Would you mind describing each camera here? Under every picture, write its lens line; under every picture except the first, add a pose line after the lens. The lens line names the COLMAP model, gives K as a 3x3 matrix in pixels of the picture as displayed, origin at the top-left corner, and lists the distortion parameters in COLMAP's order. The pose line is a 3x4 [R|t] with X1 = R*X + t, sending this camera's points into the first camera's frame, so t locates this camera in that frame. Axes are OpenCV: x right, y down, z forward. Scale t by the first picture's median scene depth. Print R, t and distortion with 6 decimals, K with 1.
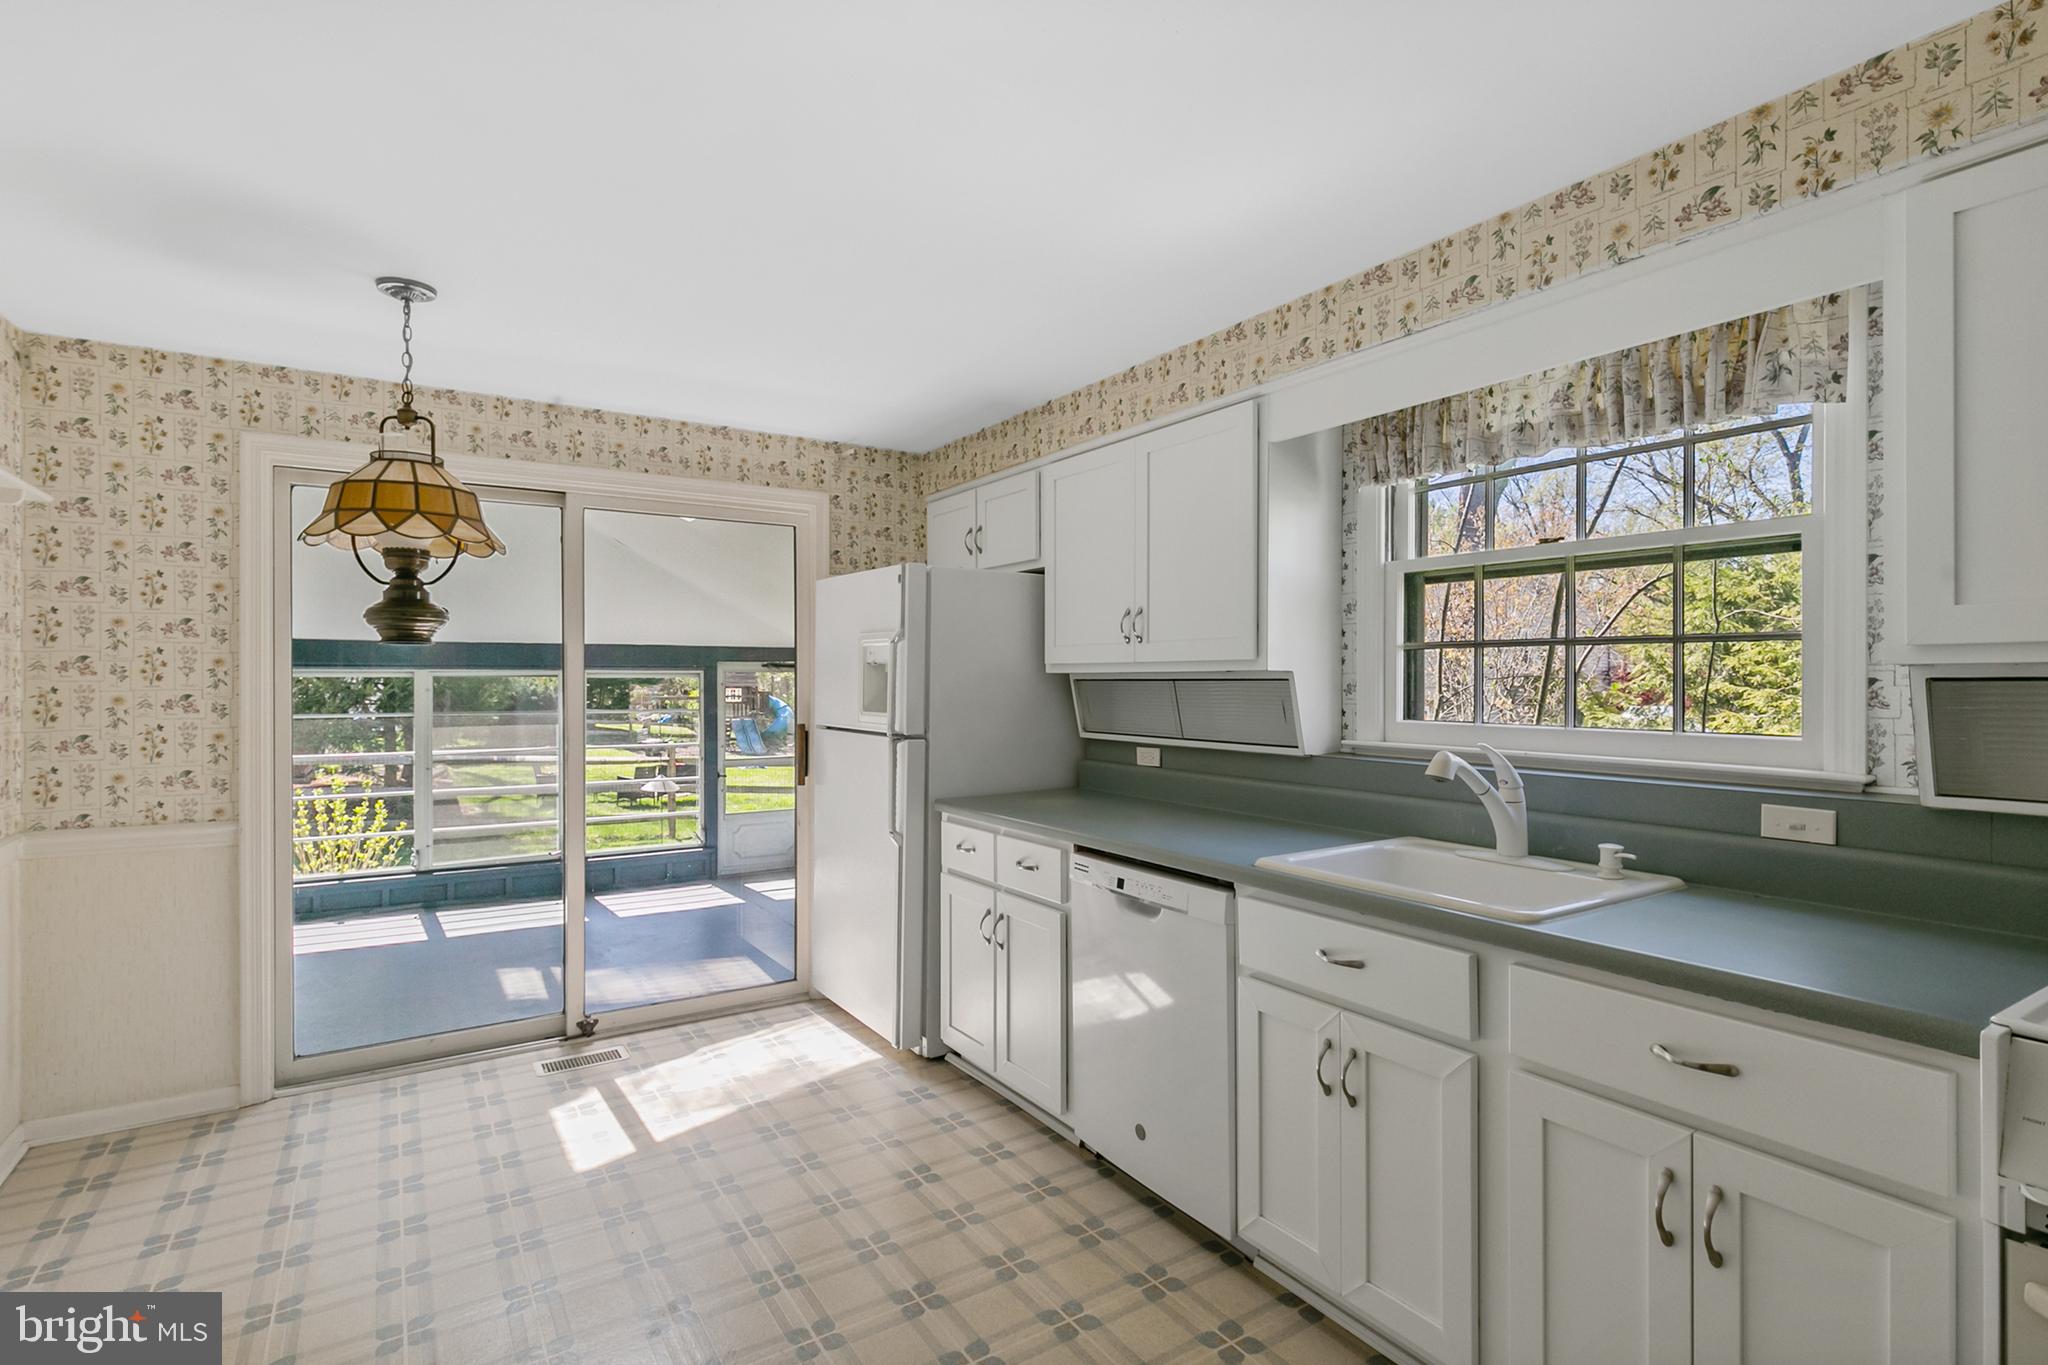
lens RADIAL K [[1002.2, 0, 1025.3], [0, 1002.2, 678.5], [0, 0, 1]] dist [0.002530, -0.000848]
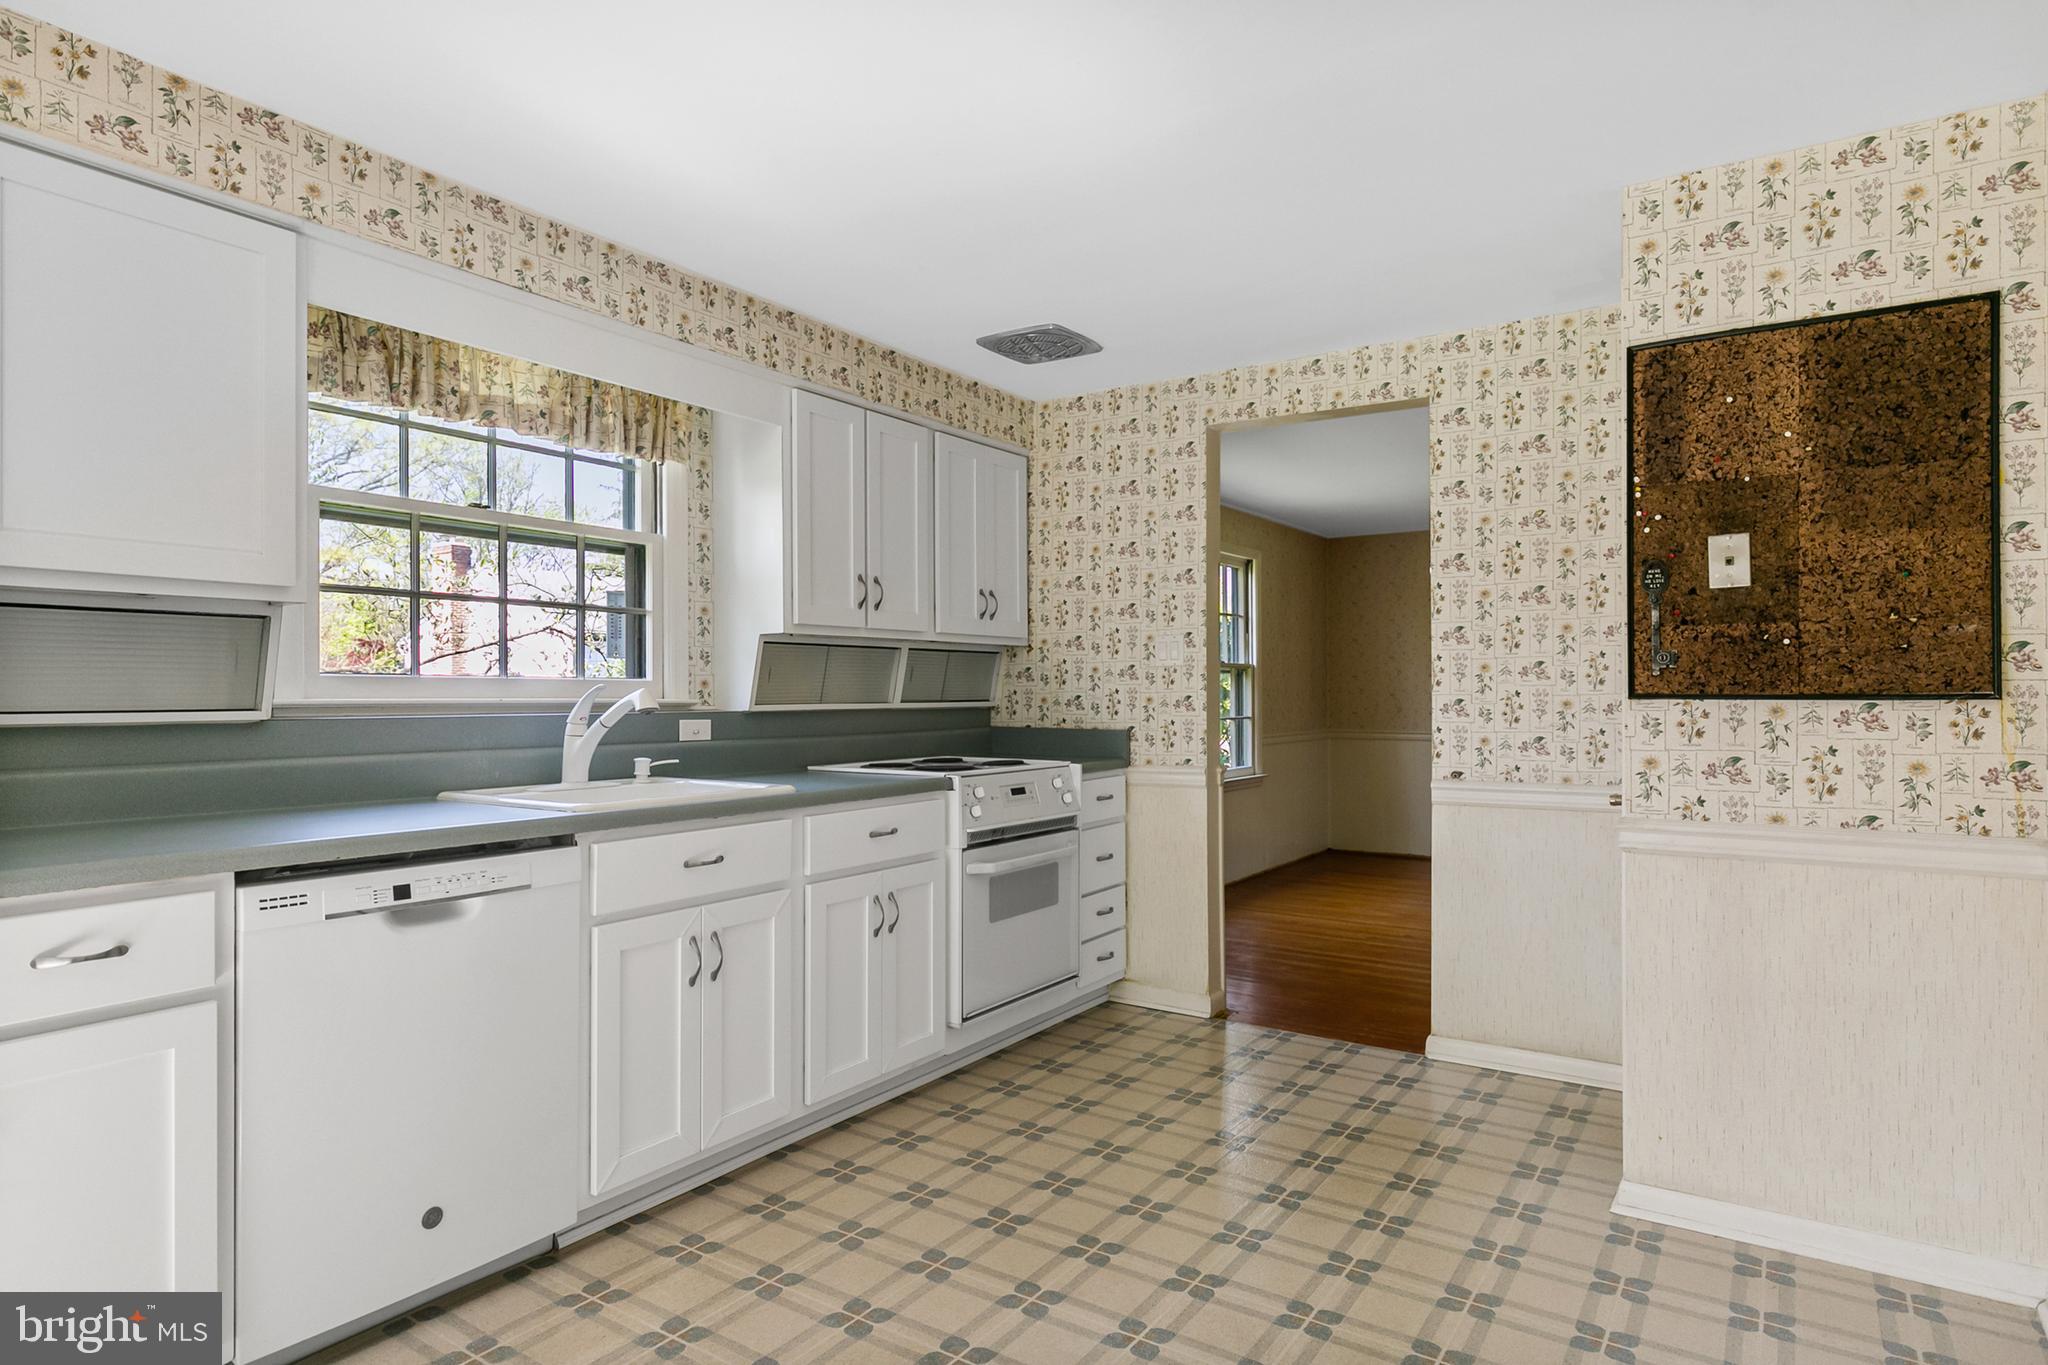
lens RADIAL K [[1129.0, 0, 1024.0], [0, 1129.0, 682.5], [0, 0, 1]] dist [0.001470, -0.000748]
pose [[-0.398479, 0.008194, 0.917141, -0.716350], [-0.001785, 0.999951, -0.009709, 0.056129], [-0.917176, -0.005506, -0.398445, 0.809241]]
